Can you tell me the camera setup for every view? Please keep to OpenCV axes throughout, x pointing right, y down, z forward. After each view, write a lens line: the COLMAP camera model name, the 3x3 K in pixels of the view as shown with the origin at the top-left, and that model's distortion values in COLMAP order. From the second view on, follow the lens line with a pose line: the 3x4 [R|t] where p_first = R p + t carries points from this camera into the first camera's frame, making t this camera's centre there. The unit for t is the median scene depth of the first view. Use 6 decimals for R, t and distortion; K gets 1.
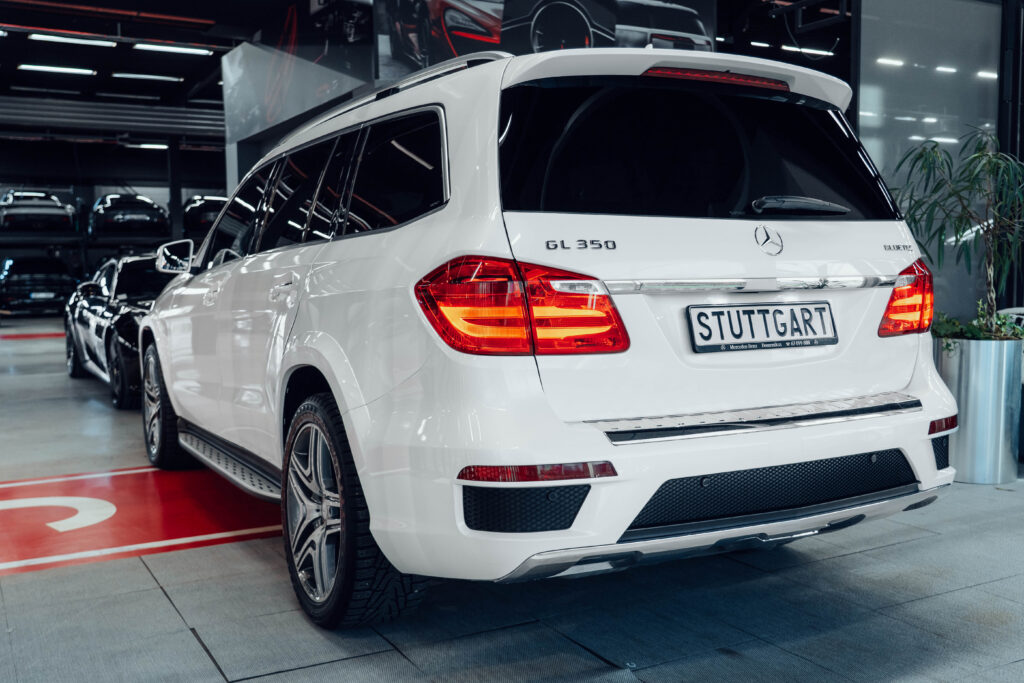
lens RADIAL K [[988.8, 0, 490.7], [0, 988.8, 340.9], [0, 0, 1]] dist [-0.040374, 0.103320]
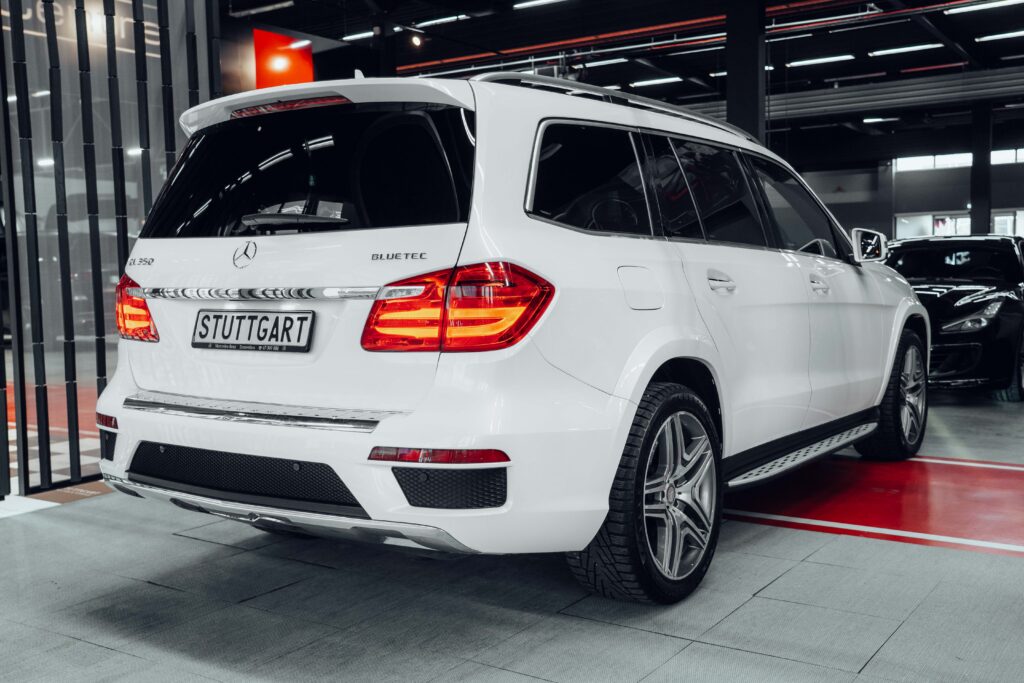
lens RADIAL K [[1030.4, 0, 512.0], [0, 1030.4, 341.5], [0, 0, 1]] dist [0.032366, 0.006817]
pose [[0.456572, 0.069386, -0.886977, 1.459268], [-0.047568, 0.997432, 0.053541, -0.079673], [0.888414, 0.017746, 0.458700, 0.722470]]
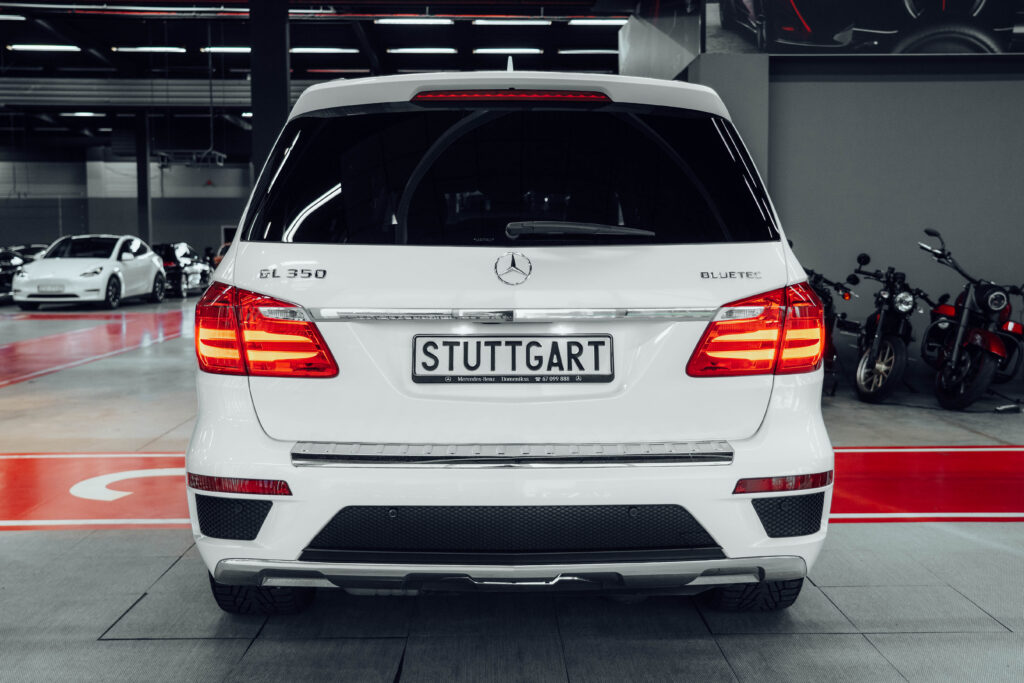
lens RADIAL K [[1099.3, 0, 515.5], [0, 1099.3, 323.9], [0, 0, 1]] dist [0.023445, 0.007086]
pose [[0.889588, 0.041196, -0.454902, 0.758611], [-0.042255, 0.999076, 0.007845, -0.056852], [0.454805, 0.012243, 0.890507, 0.058325]]
